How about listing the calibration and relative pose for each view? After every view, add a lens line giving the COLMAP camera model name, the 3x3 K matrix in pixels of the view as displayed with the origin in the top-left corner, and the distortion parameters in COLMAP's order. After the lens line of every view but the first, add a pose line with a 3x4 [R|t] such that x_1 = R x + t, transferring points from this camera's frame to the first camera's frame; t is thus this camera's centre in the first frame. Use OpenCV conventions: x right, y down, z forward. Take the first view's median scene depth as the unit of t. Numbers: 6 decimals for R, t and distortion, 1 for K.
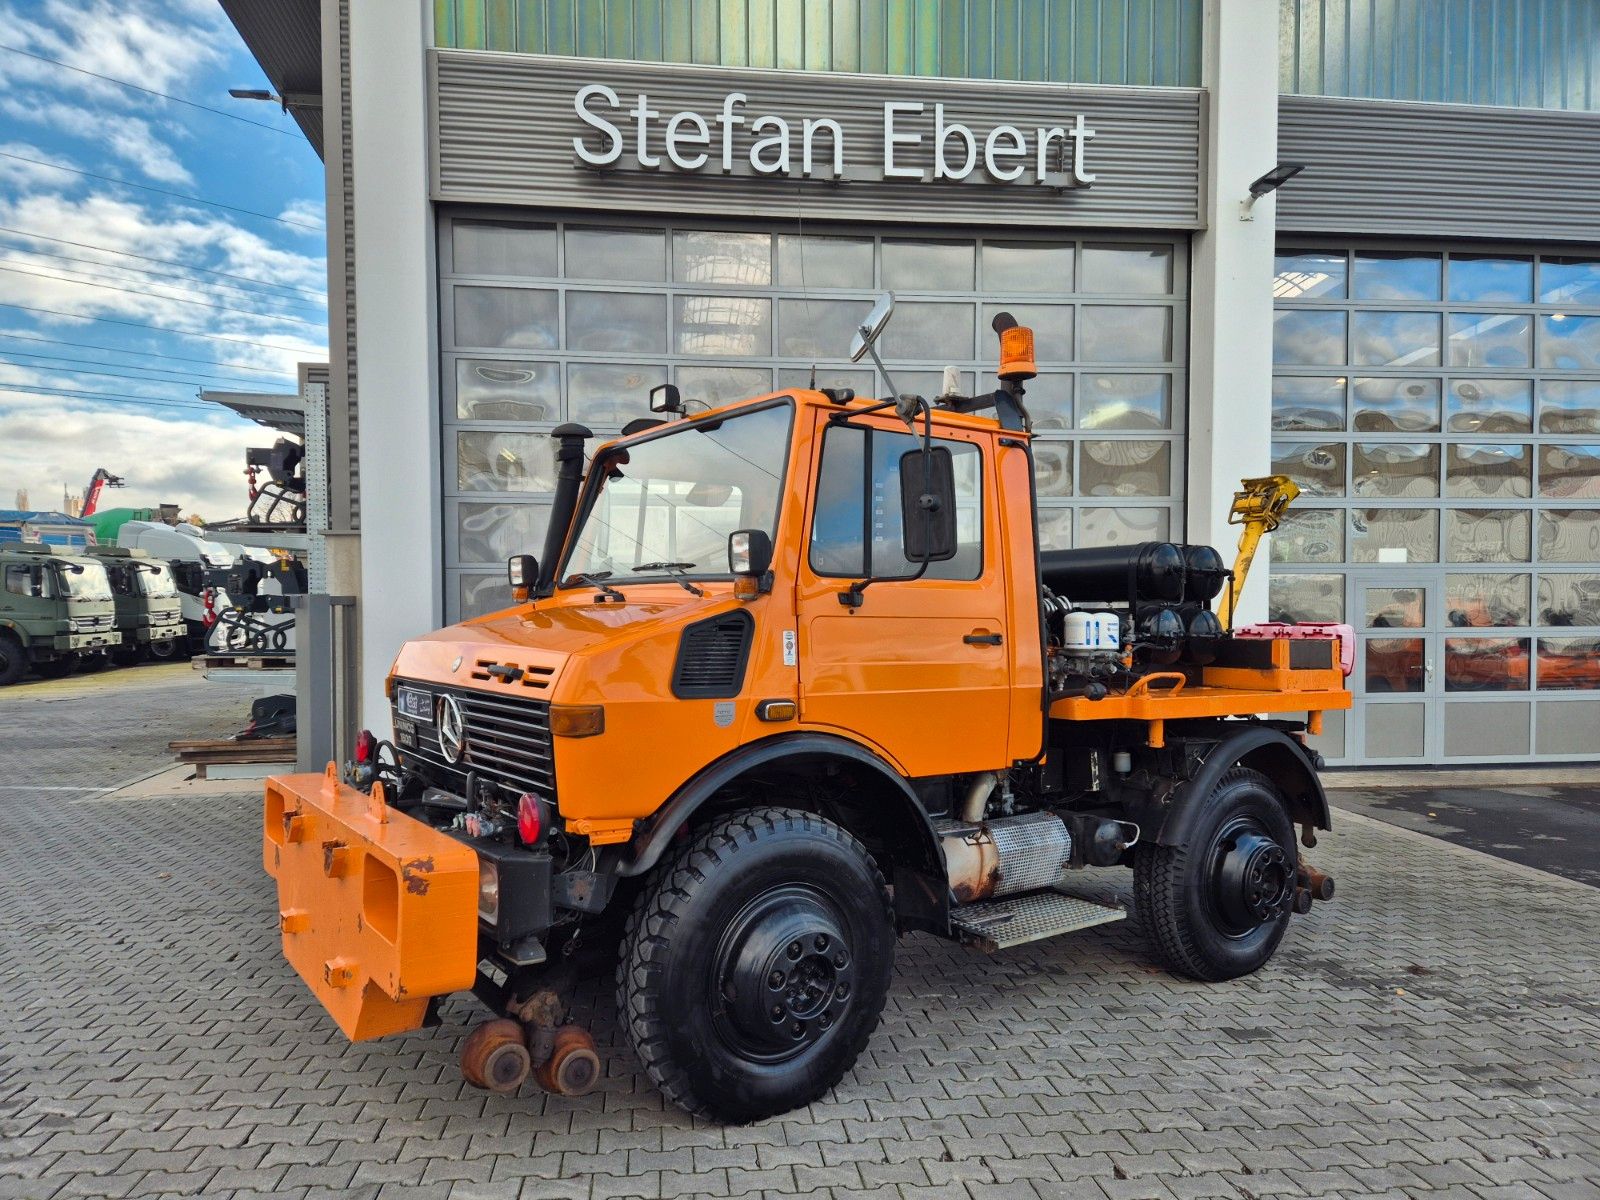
lens RADIAL K [[1063.5, 0, 786.6], [0, 1063.5, 610.4], [0, 0, 1]] dist [0.077447, -0.062707]
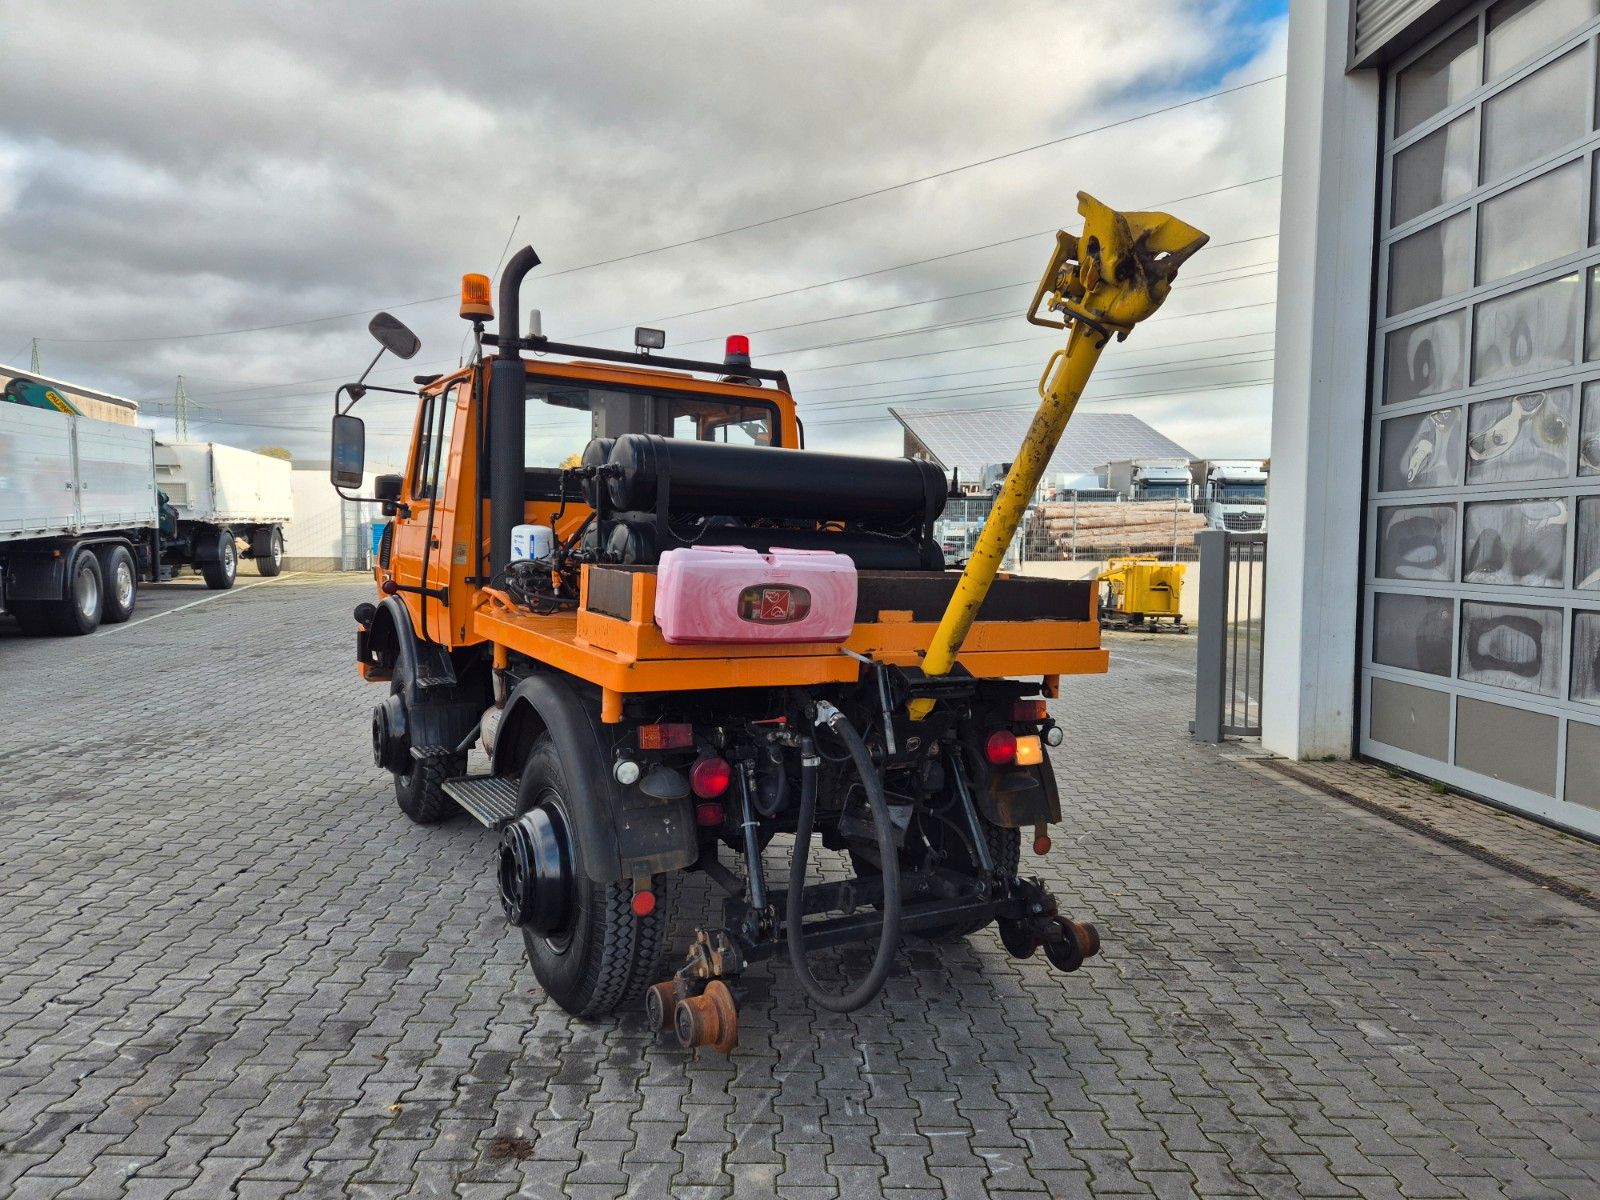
lens RADIAL K [[1063.5, 0, 786.7], [0, 1063.5, 610.0], [0, 0, 1]] dist [0.077447, -0.062707]
pose [[-0.079793, 0.061948, -0.994885, 0.884157], [-0.026767, 0.997574, 0.064262, 0.007019], [0.996452, 0.031758, -0.077941, 0.934133]]
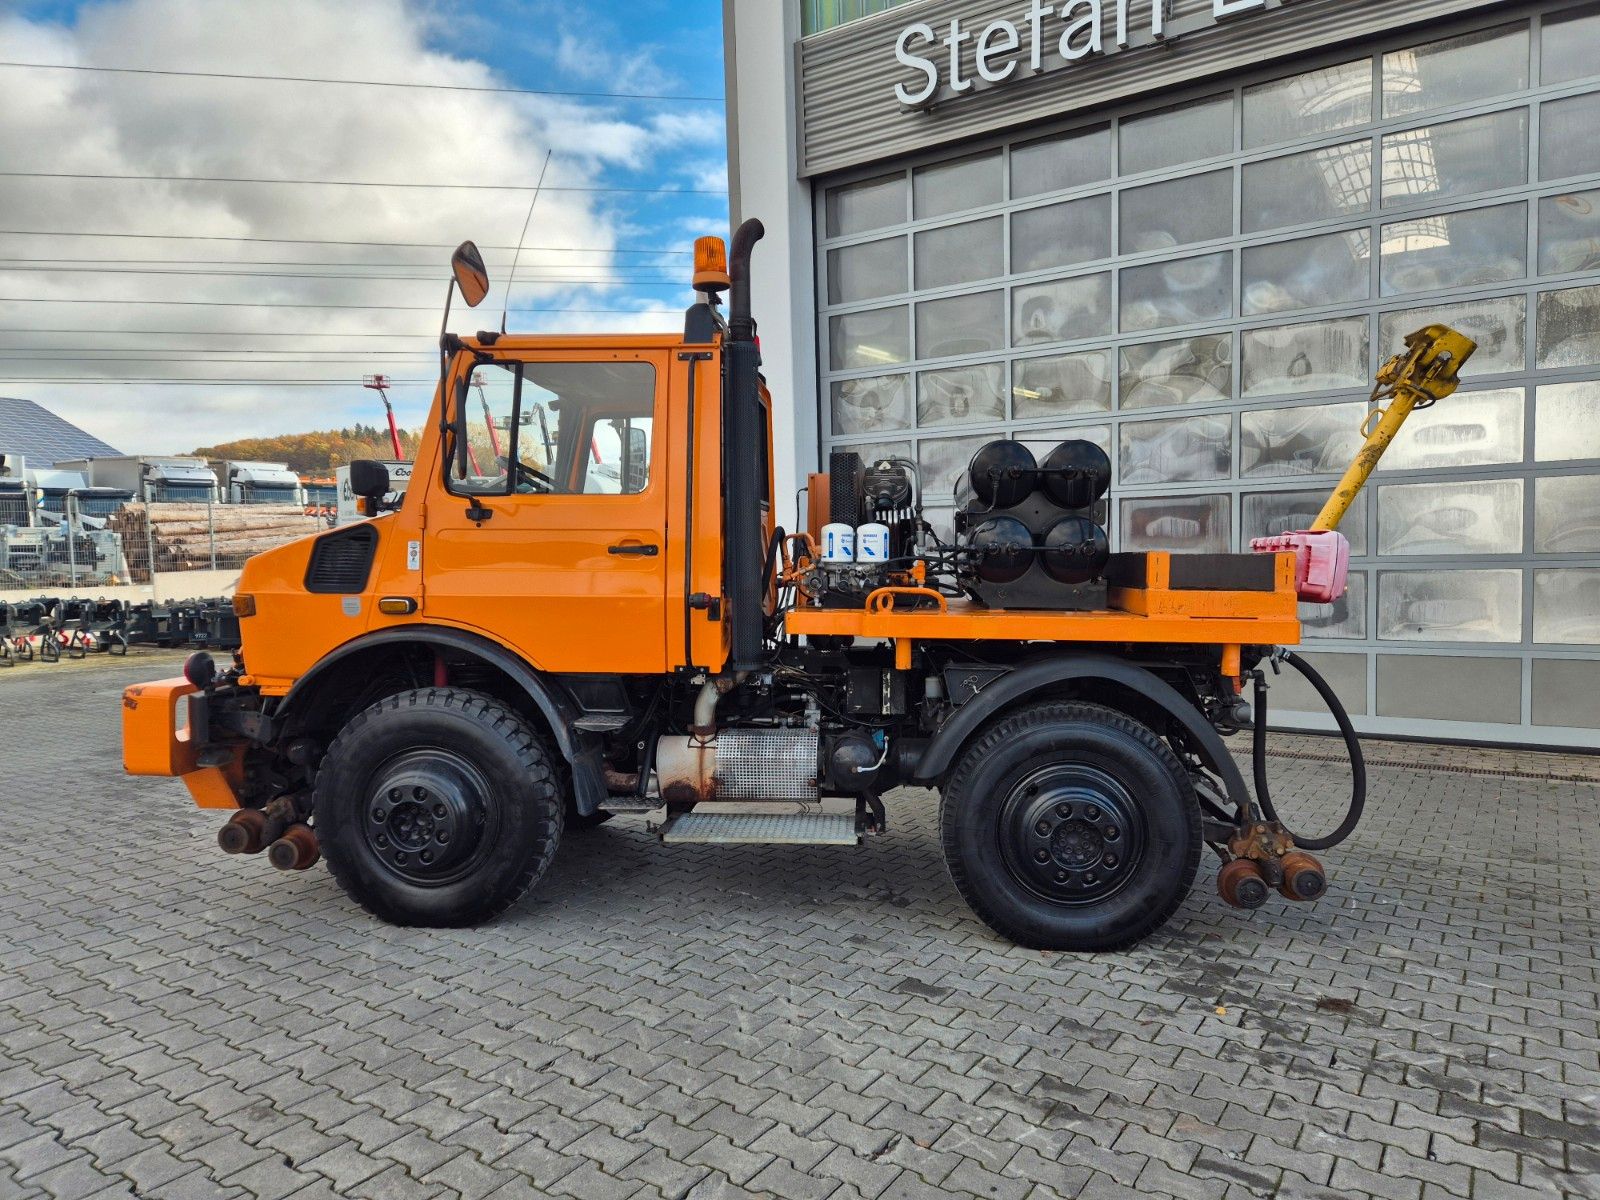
lens RADIAL K [[1063.5, 0, 811.8], [0, 1063.5, 602.1], [0, 0, 1]] dist [0.077447, -0.062707]
pose [[0.767116, 0.020260, -0.641188, 0.610844], [0.010904, 0.998945, 0.044610, 0.020699], [0.641416, -0.041213, 0.766086, 0.183101]]
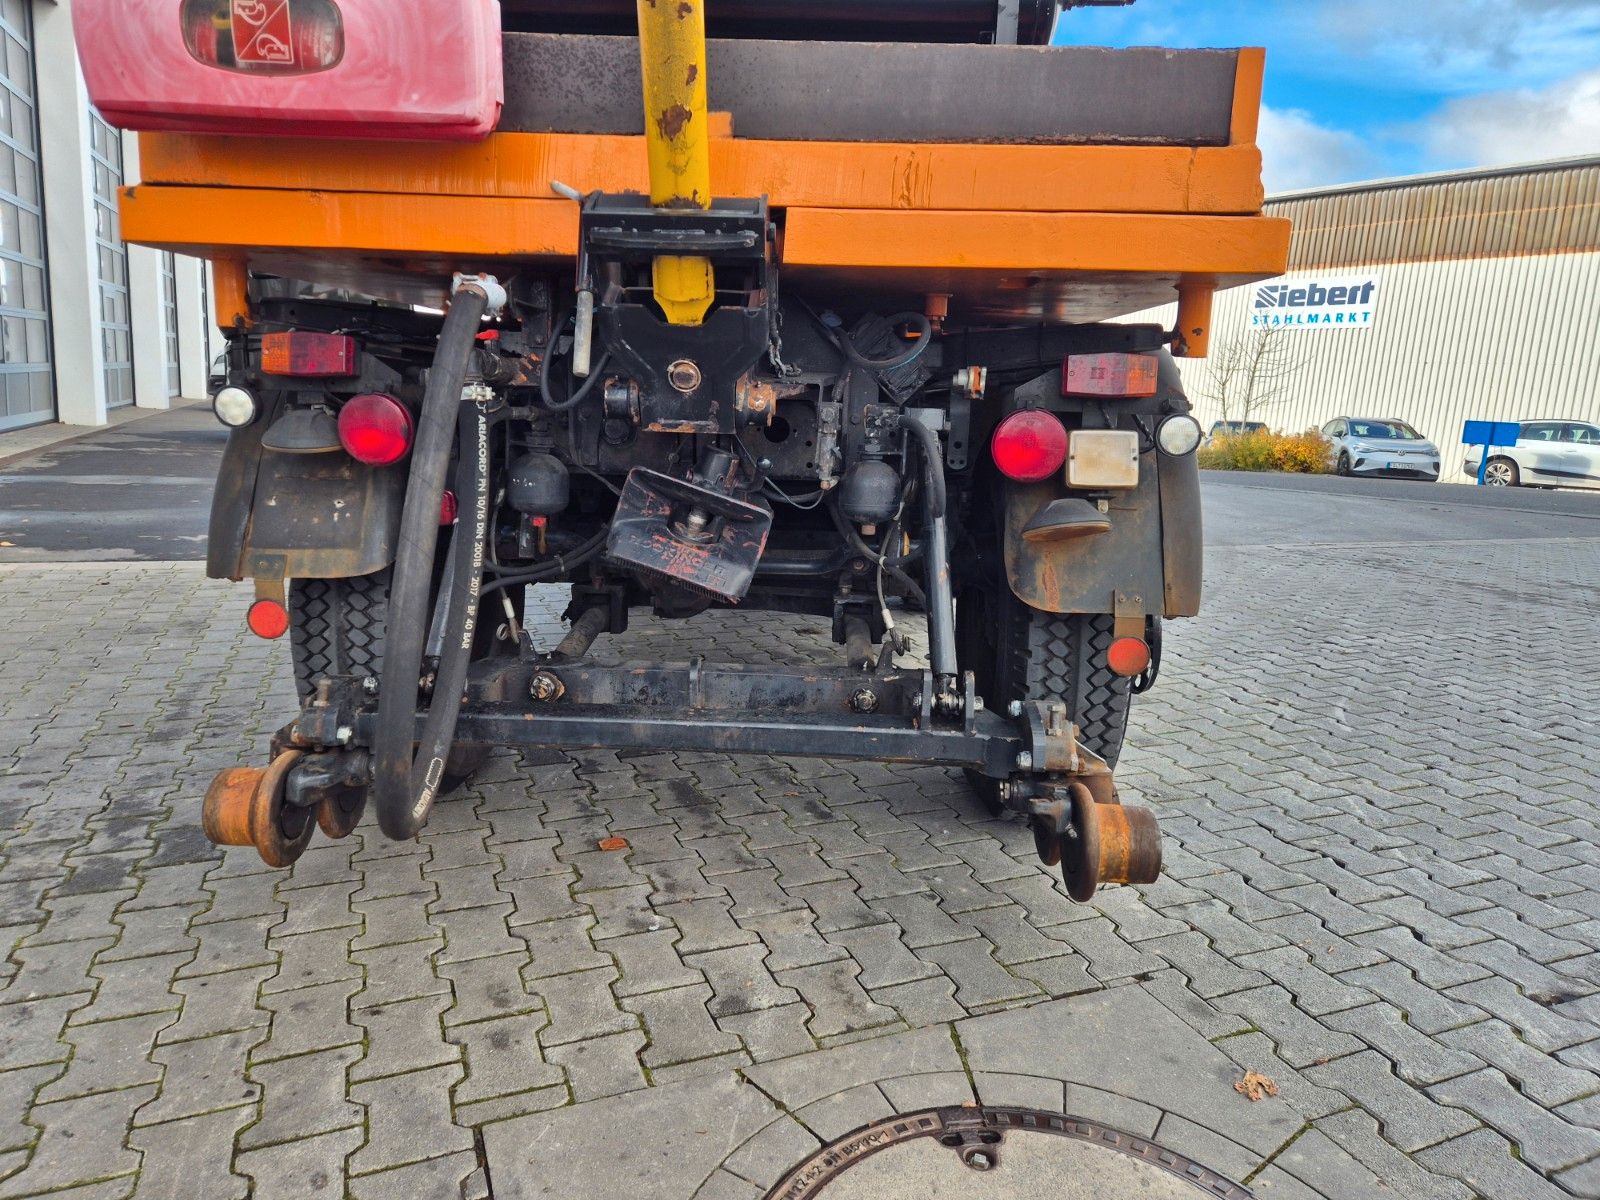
lens RADIAL K [[1063.5, 0, 776.6], [0, 1063.5, 588.9], [0, 0, 1]] dist [0.077447, -0.062707]
pose [[-0.248702, -0.189523, 0.949857, -0.207426], [-0.039768, 0.981841, 0.185492, 0.102670], [-0.967763, 0.008358, -0.251723, 0.991354]]
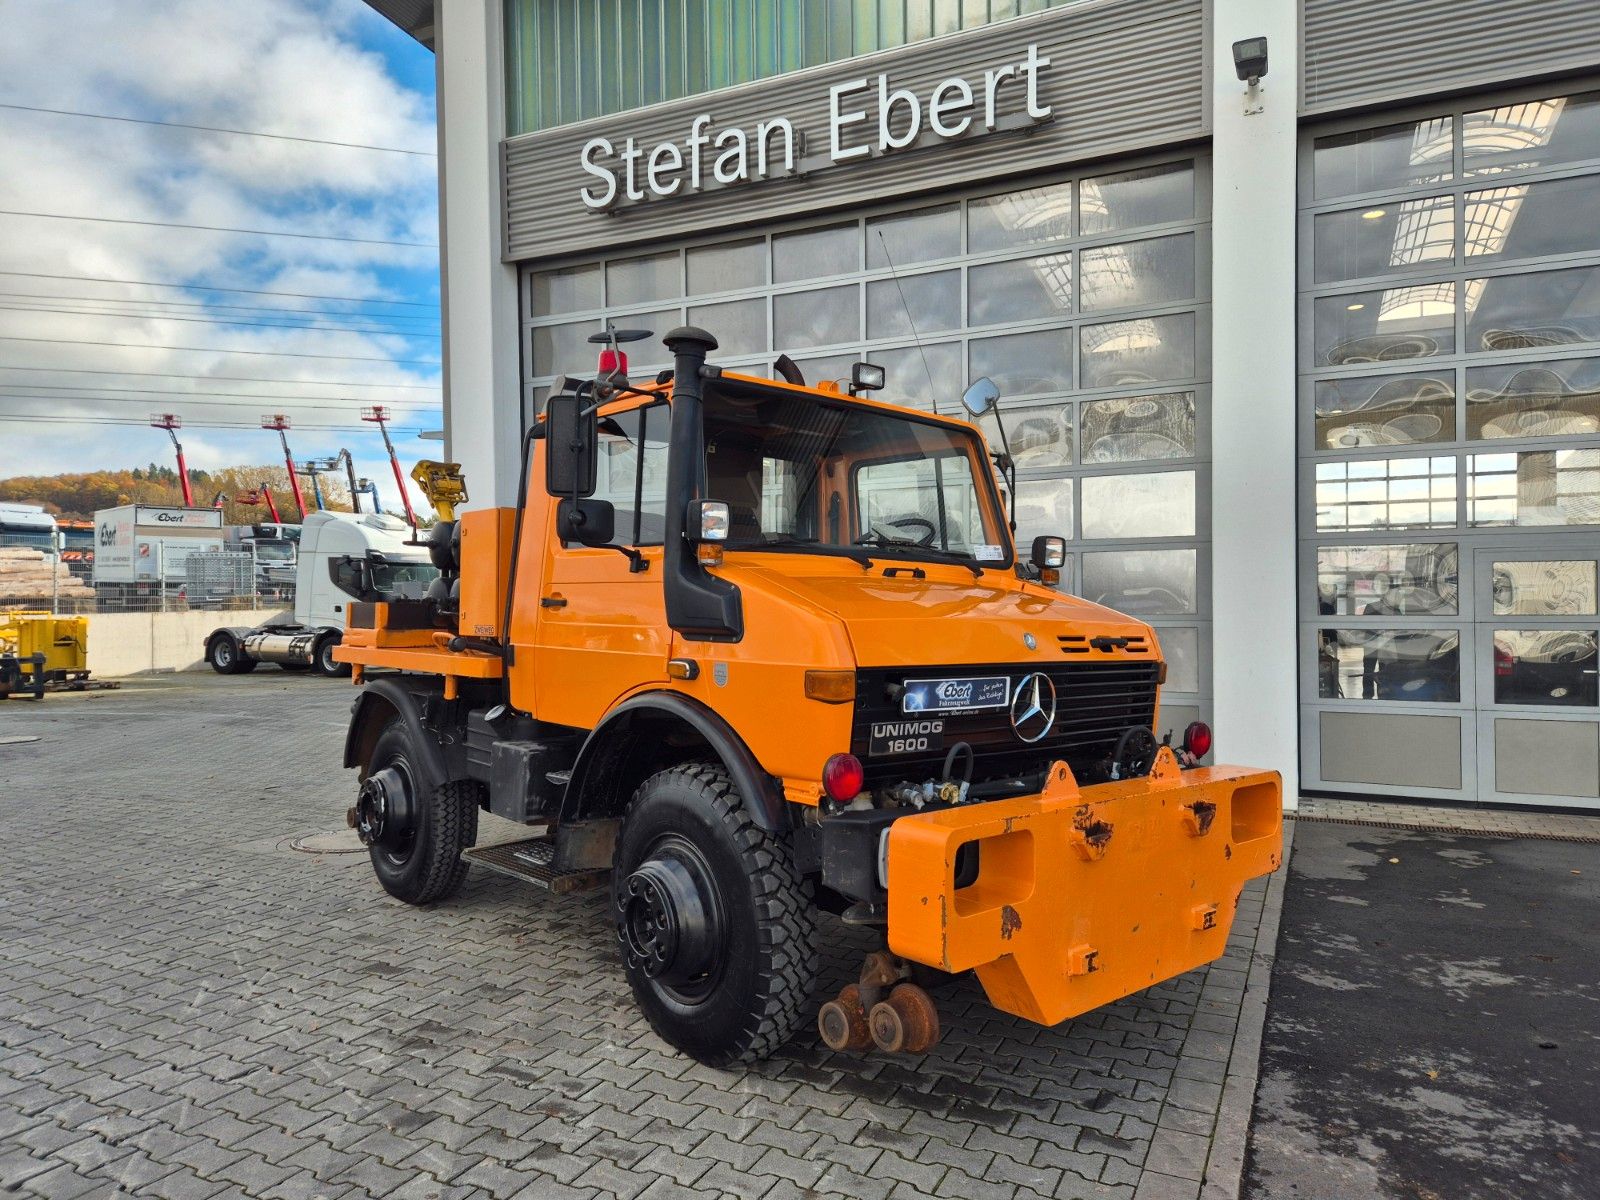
lens RADIAL K [[1063.5, 0, 793.9], [0, 1063.5, 590.9], [0, 0, 1]] dist [0.077447, -0.062707]
pose [[0.849153, -0.006582, -0.528106, 0.885067], [-0.003546, 0.999829, -0.018163, 0.024364], [0.528135, 0.017296, 0.848984, 0.202485]]
